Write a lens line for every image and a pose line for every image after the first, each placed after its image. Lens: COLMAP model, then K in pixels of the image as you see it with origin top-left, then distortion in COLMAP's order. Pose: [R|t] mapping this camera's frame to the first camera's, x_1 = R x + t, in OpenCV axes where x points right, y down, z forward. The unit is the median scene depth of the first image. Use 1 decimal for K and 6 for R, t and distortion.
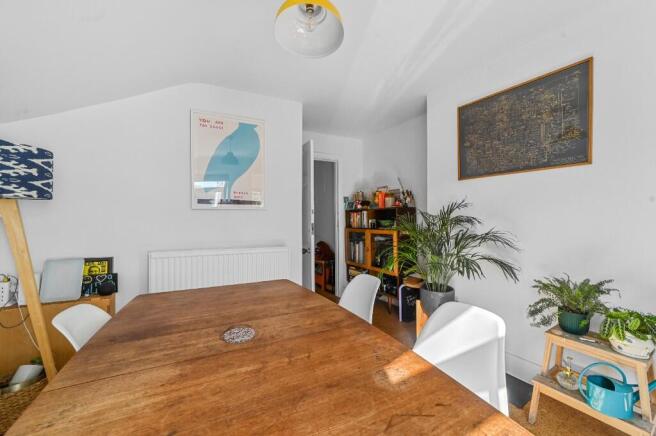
lens RADIAL K [[258.7, 0, 326.4], [0, 258.7, 219.2], [0, 0, 1]] dist [-0.007783, 0.000295]
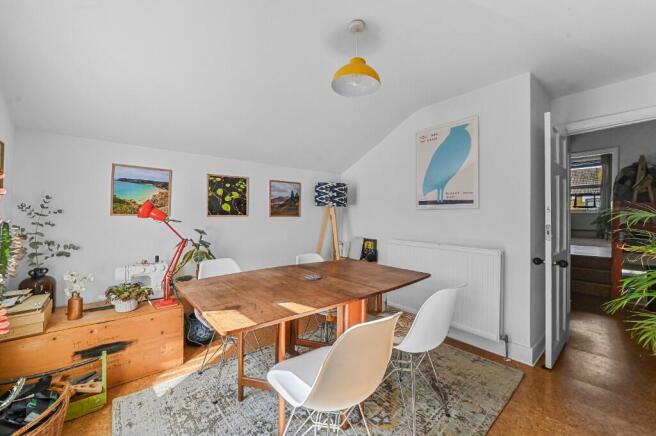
lens RADIAL K [[258.7, 0, 322.1], [0, 258.7, 216.2], [0, 0, 1]] dist [-0.007783, 0.000295]
pose [[0.235427, 0.010625, -0.971834, 0.716549], [-0.012774, 0.999888, 0.007837, -0.010515], [0.971808, 0.010570, 0.235536, 0.280484]]
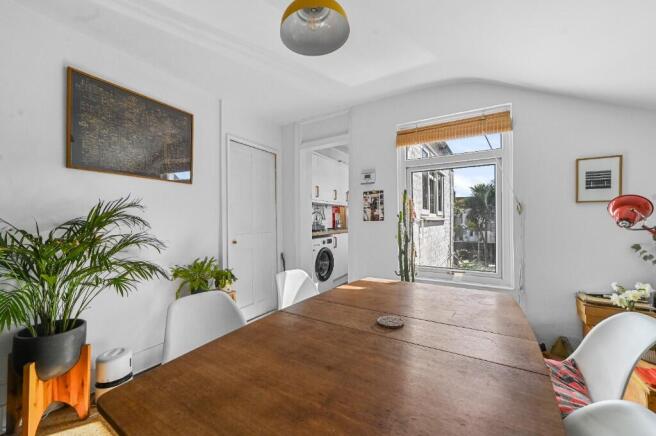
lens RADIAL K [[258.7, 0, 332.0], [0, 258.7, 216.9], [0, 0, 1]] dist [-0.007783, 0.000295]
pose [[-0.516881, 0.013064, 0.855958, -0.535522], [0.011538, 0.999899, -0.008294, 0.002785], [-0.855980, 0.005589, -0.516980, 0.824337]]
